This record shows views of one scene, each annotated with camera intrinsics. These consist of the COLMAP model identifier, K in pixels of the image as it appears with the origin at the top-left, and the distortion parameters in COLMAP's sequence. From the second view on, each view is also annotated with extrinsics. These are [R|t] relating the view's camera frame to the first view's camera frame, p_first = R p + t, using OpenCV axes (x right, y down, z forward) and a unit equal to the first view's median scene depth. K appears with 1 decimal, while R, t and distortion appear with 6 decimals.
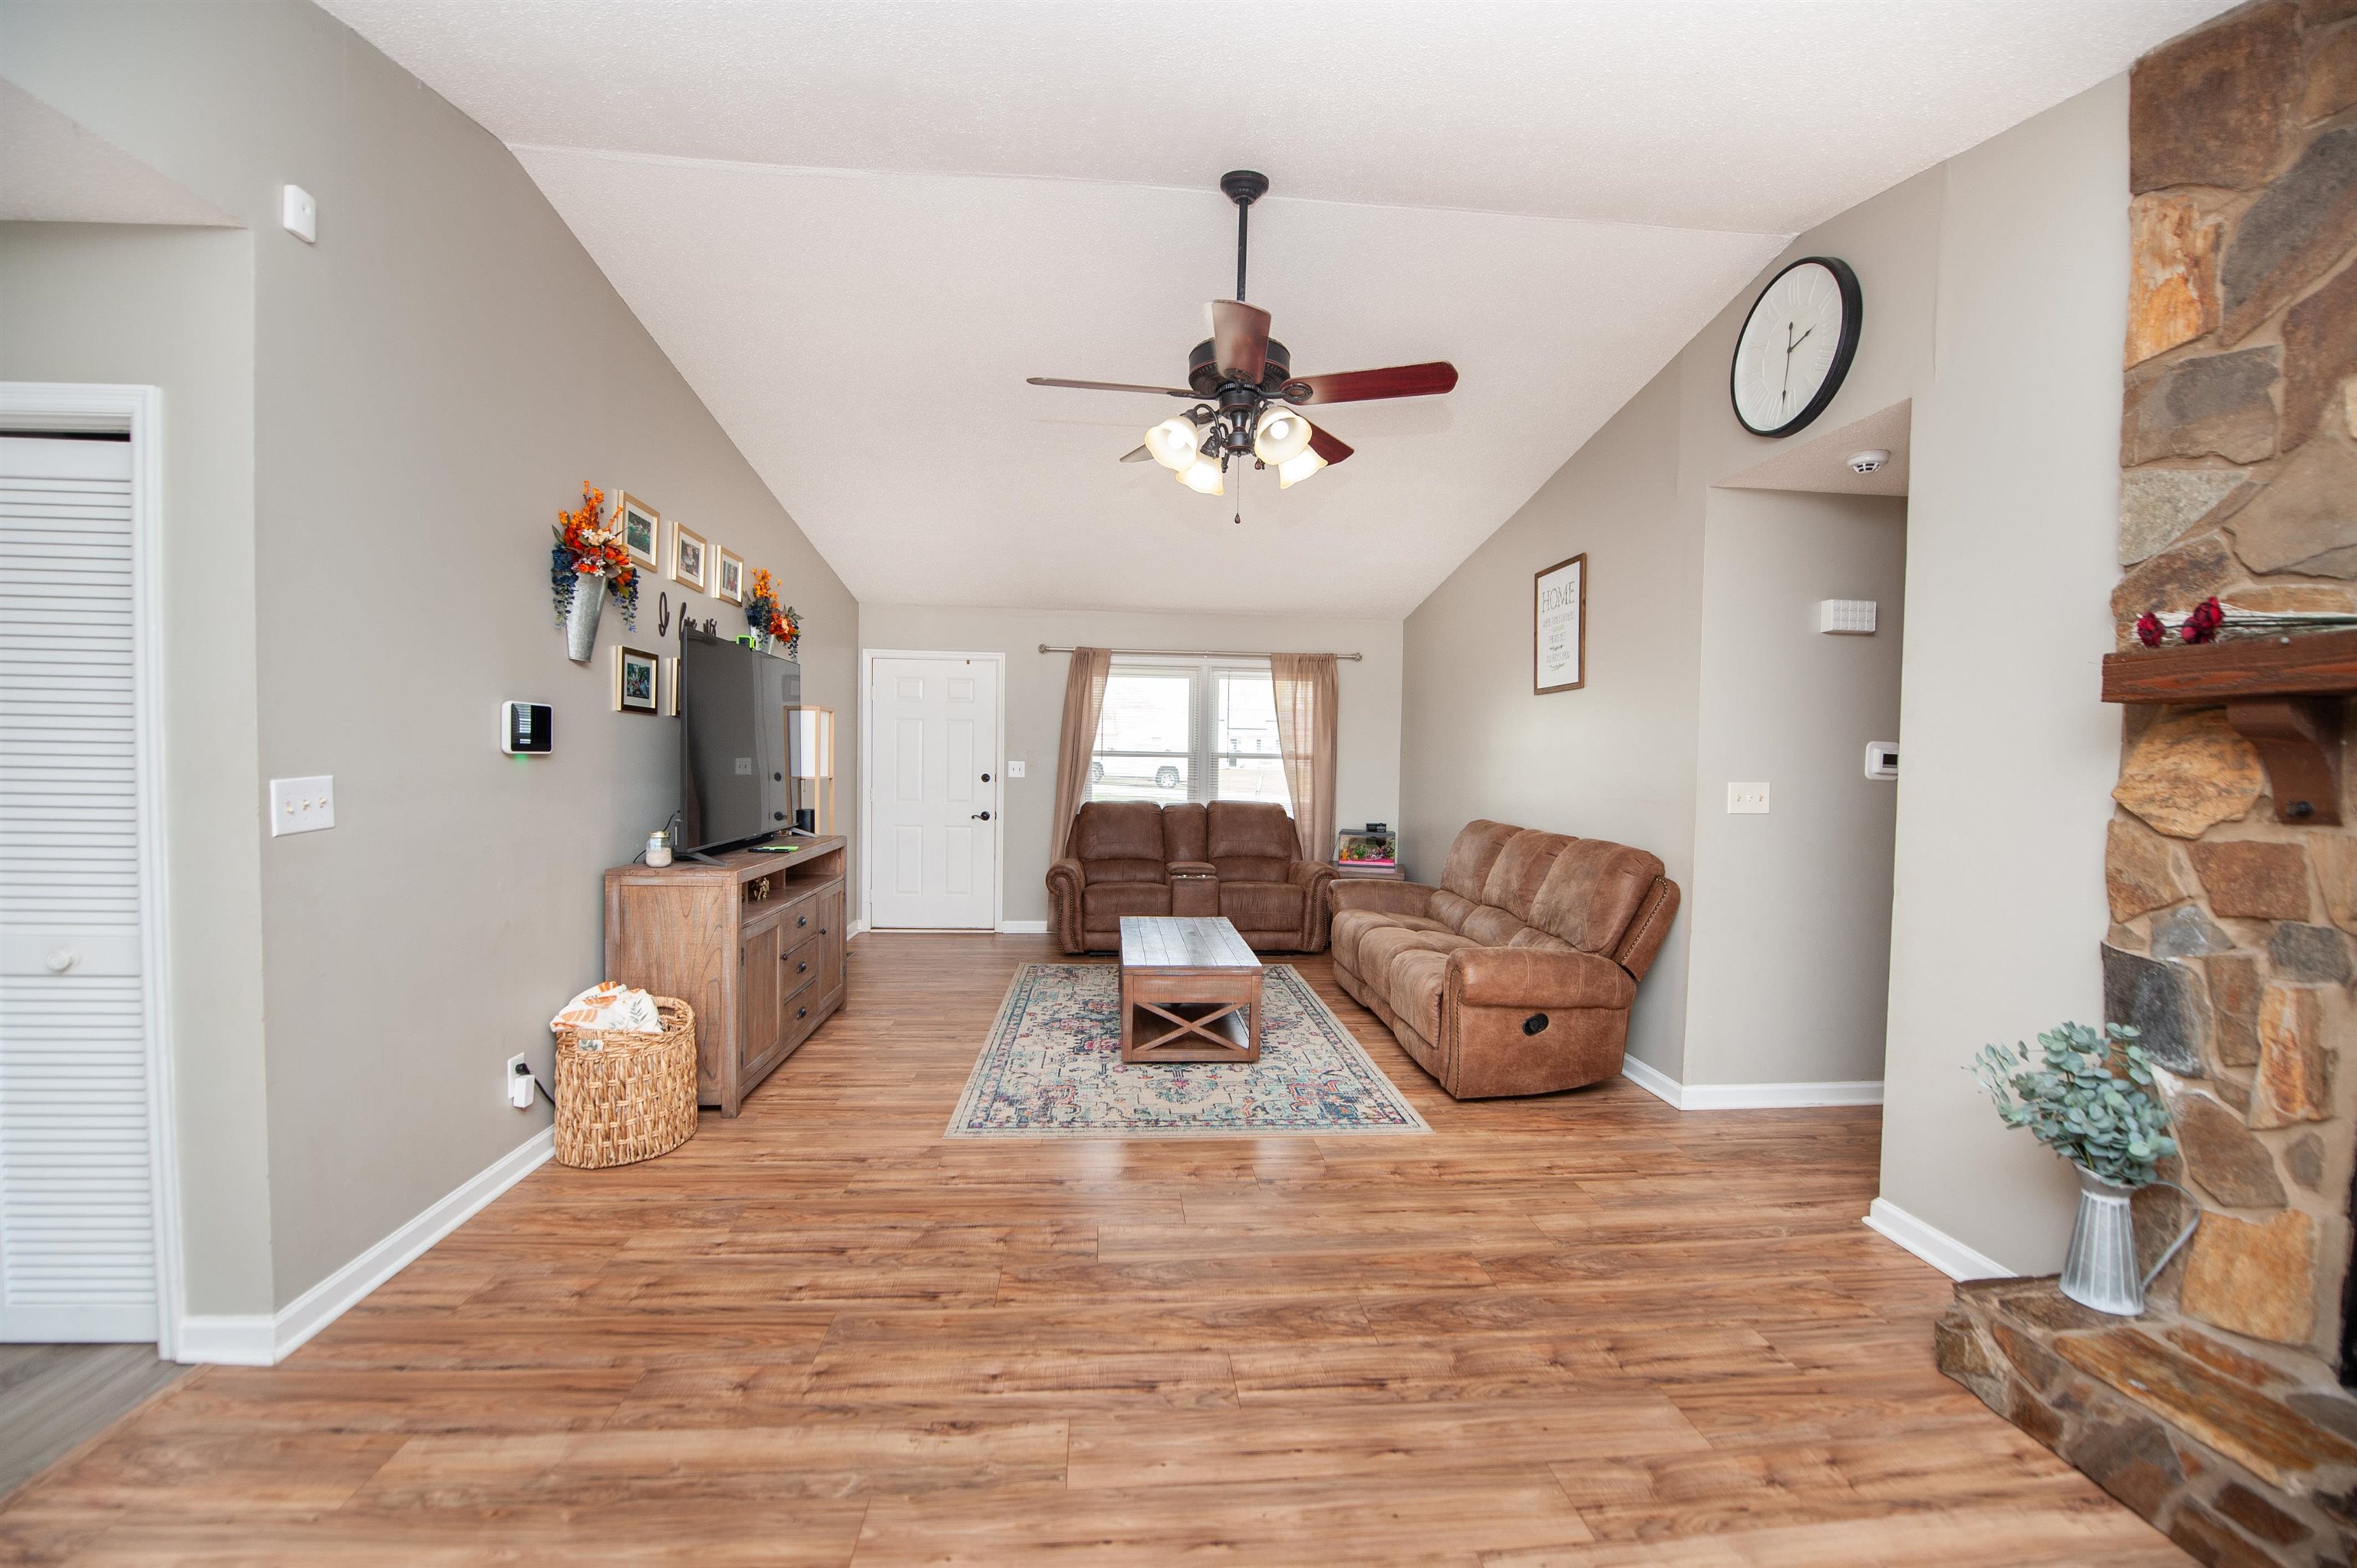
lens RADIAL K [[945.8, 0, 1187.2], [0, 945.8, 789.8], [0, 0, 1]] dist [-0.017466, -0.003132]
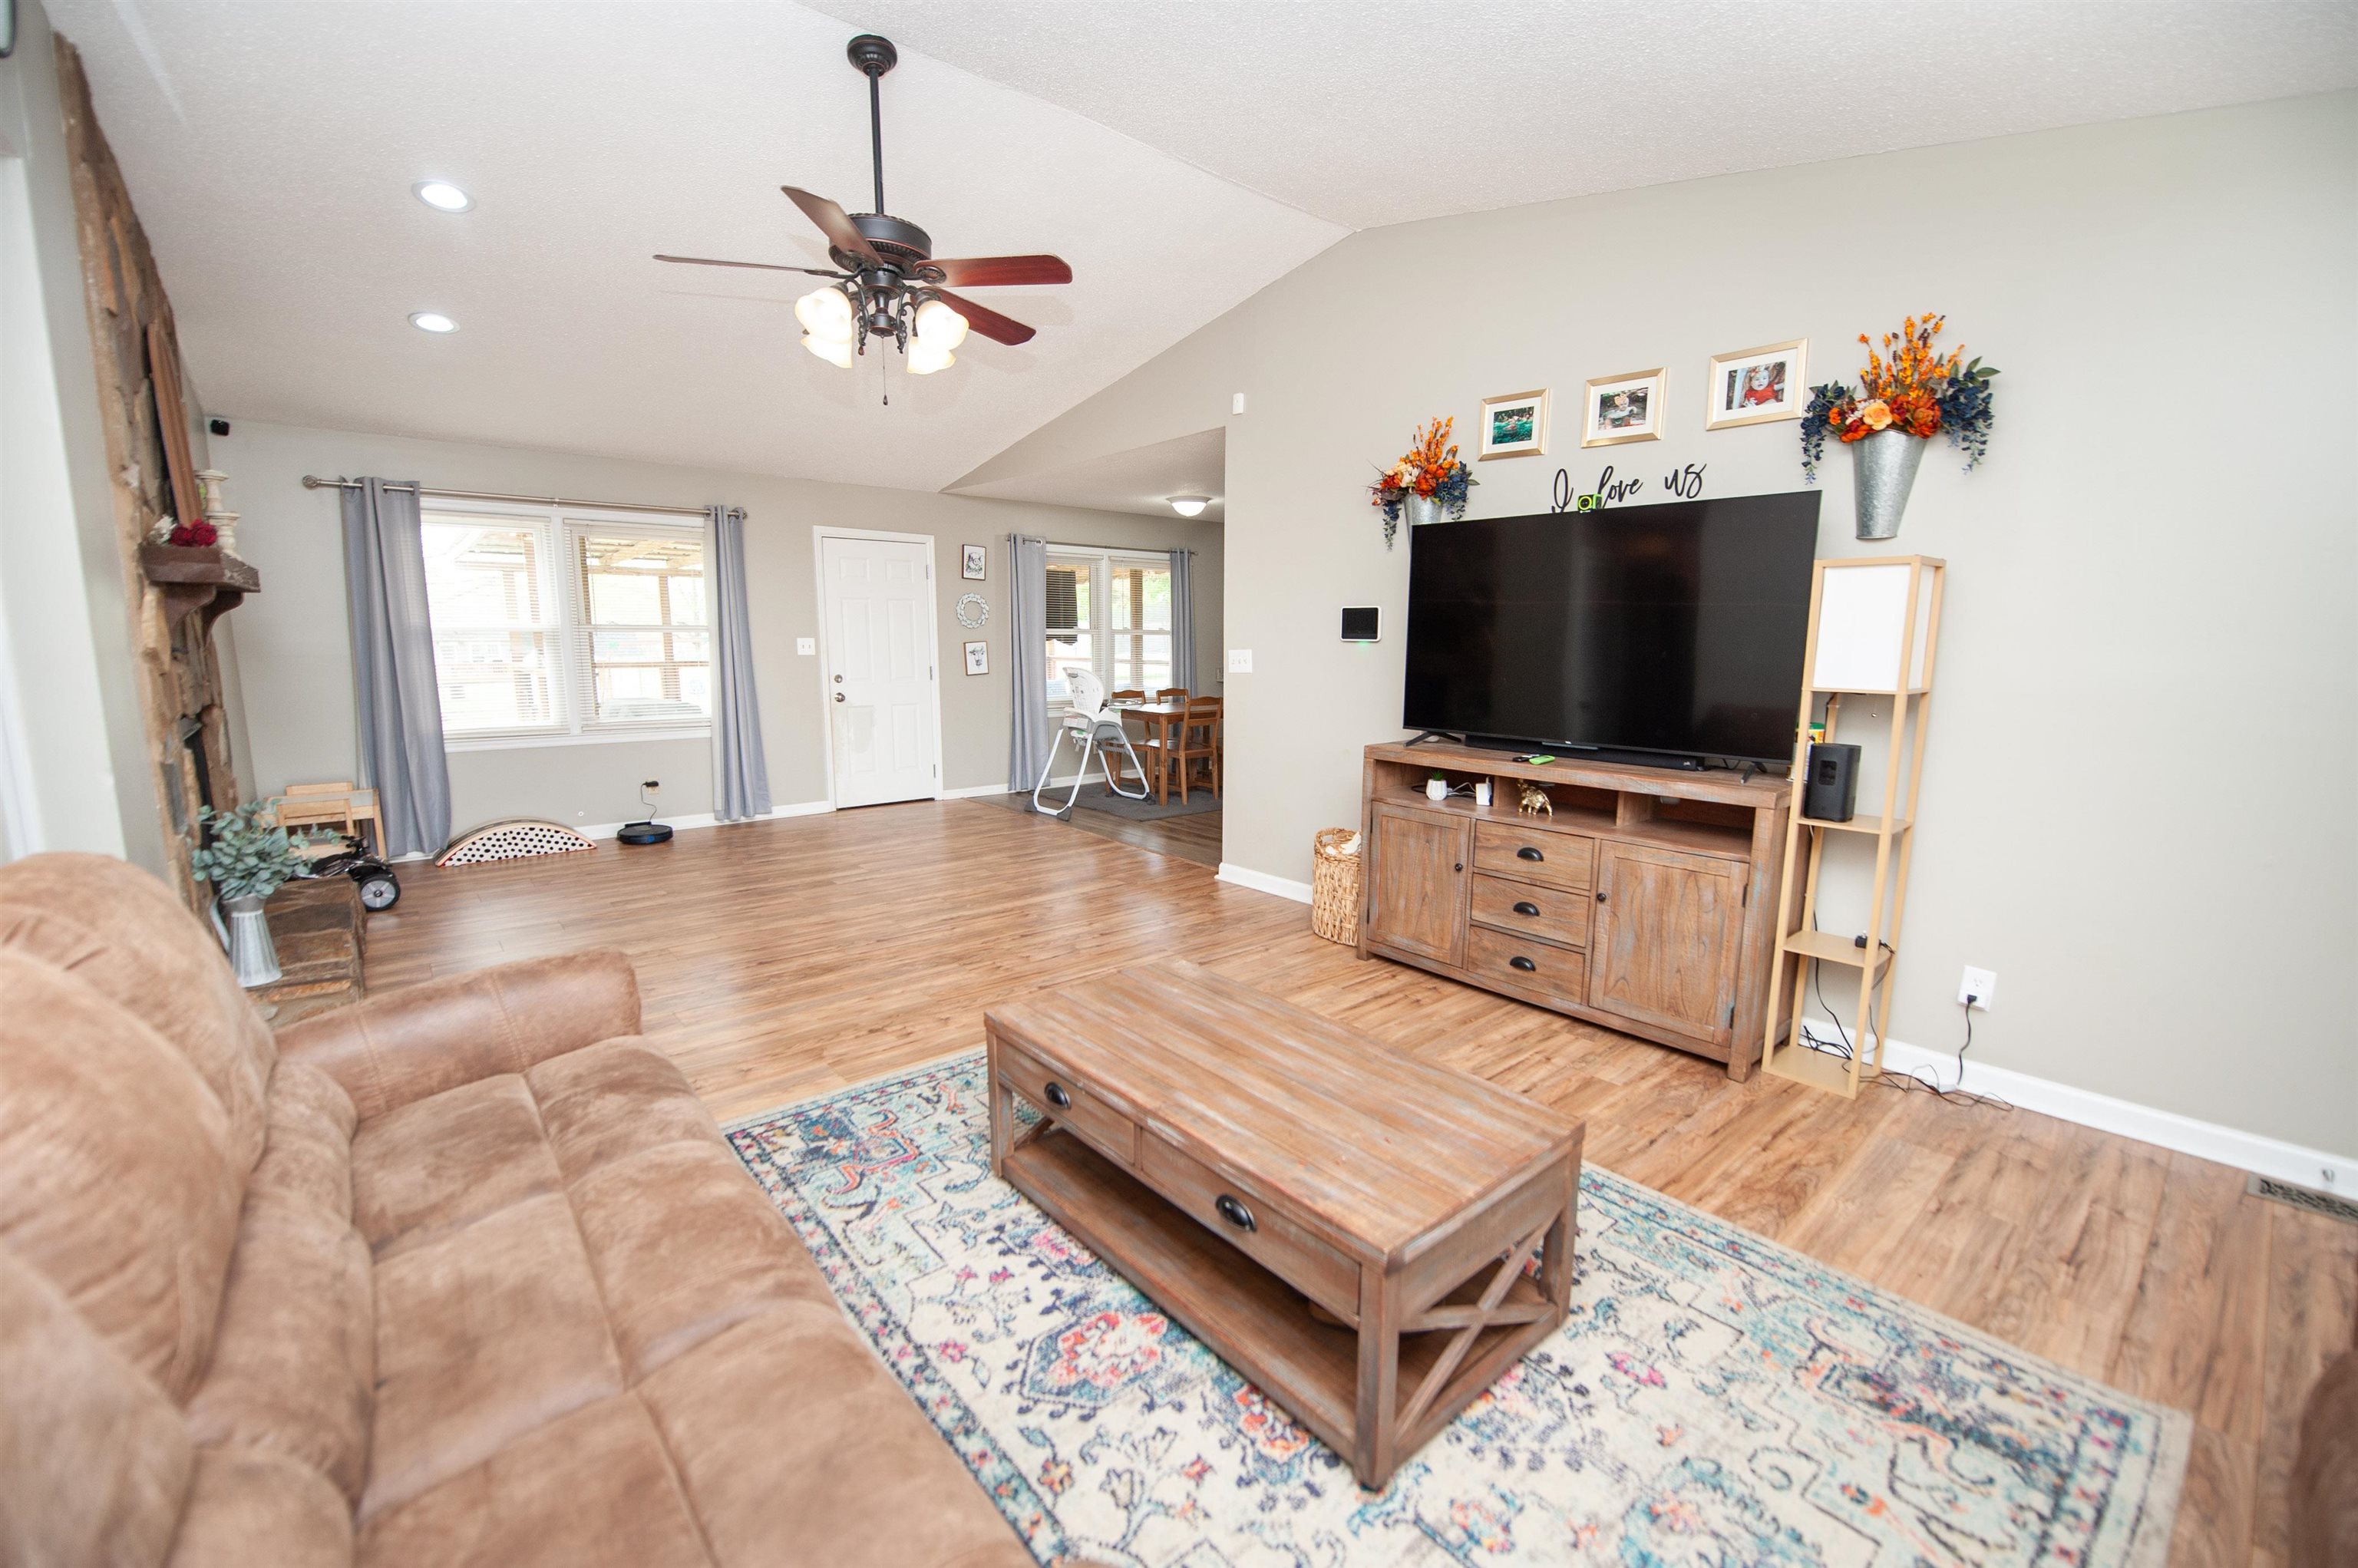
lens RADIAL K [[952.1, 0, 1177.9], [0, 952.1, 789.4], [0, 0, 1]] dist [-0.015076, -0.006604]
pose [[-0.815884, 0.069722, -0.573997, 0.326554], [-0.042474, 0.982795, 0.179751, -0.051153], [0.576654, 0.171036, -0.798885, 1.626840]]
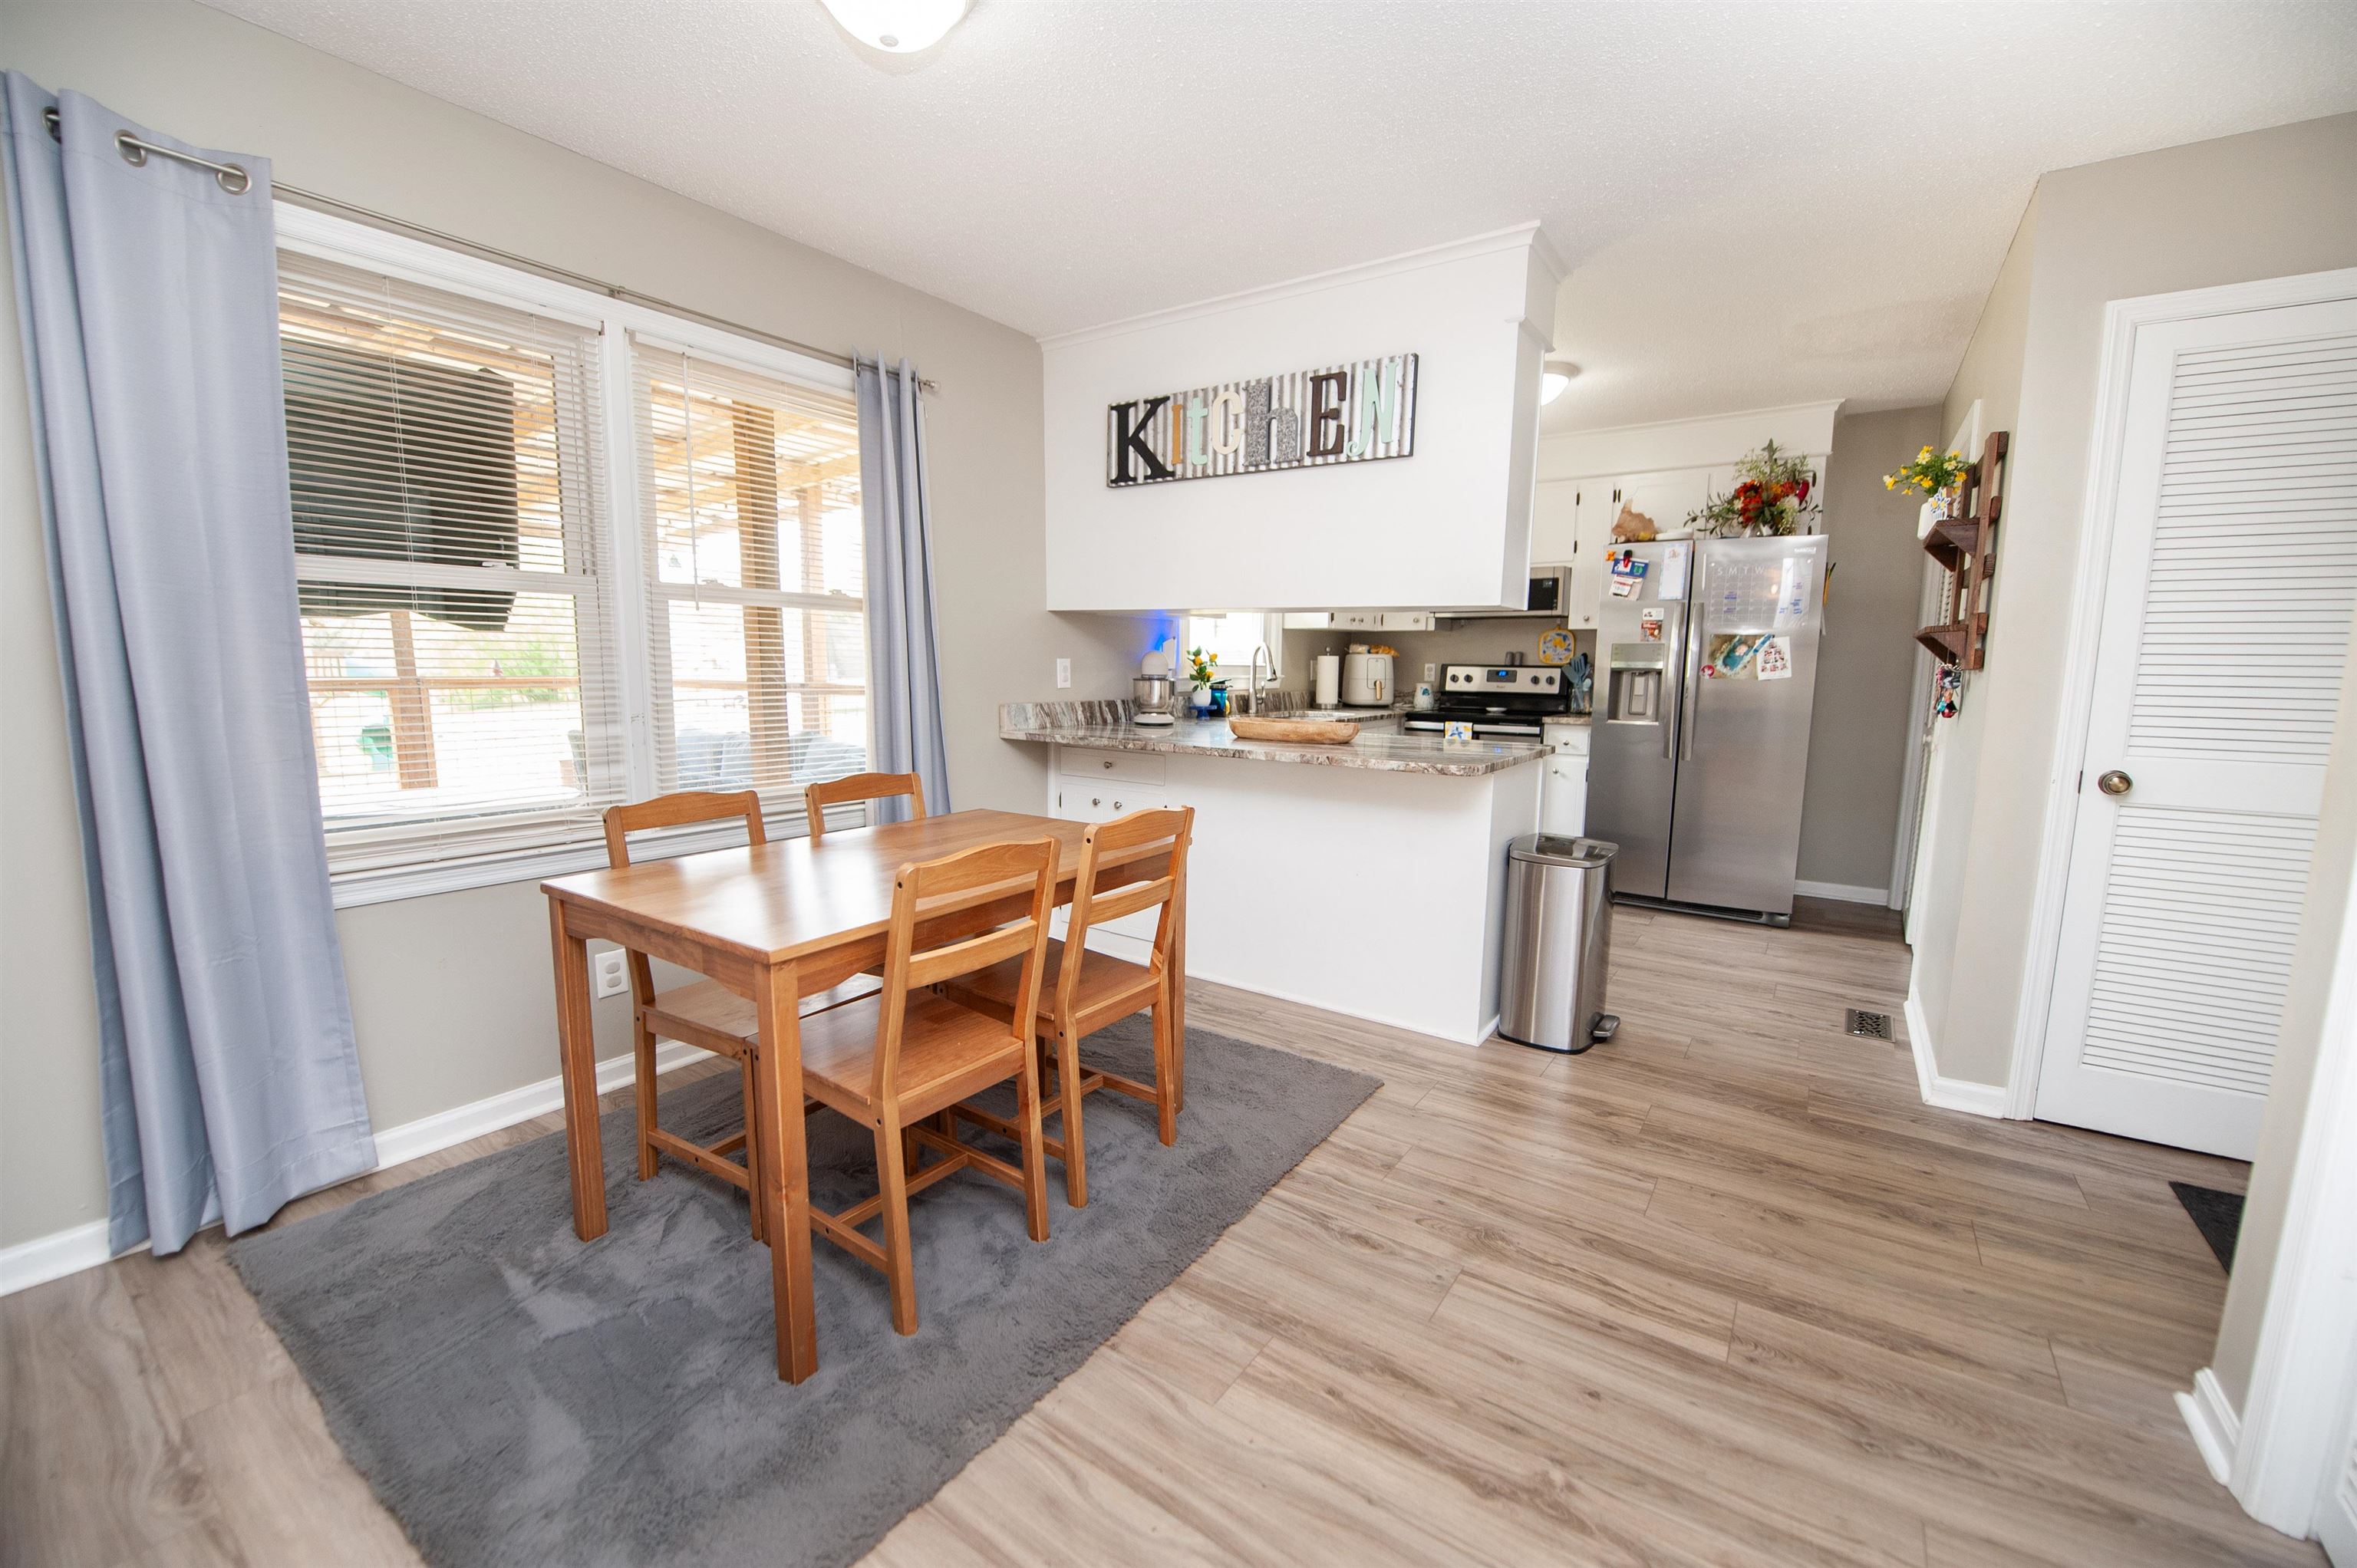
lens RADIAL K [[945.8, 0, 1187.2], [0, 945.8, 789.8], [0, 0, 1]] dist [-0.017466, -0.003132]
pose [[-0.637761, 0.076466, -0.766429, -0.612200], [-0.050474, 0.988772, 0.140649, 0.024062], [0.768578, 0.128385, -0.626741, 0.362778]]
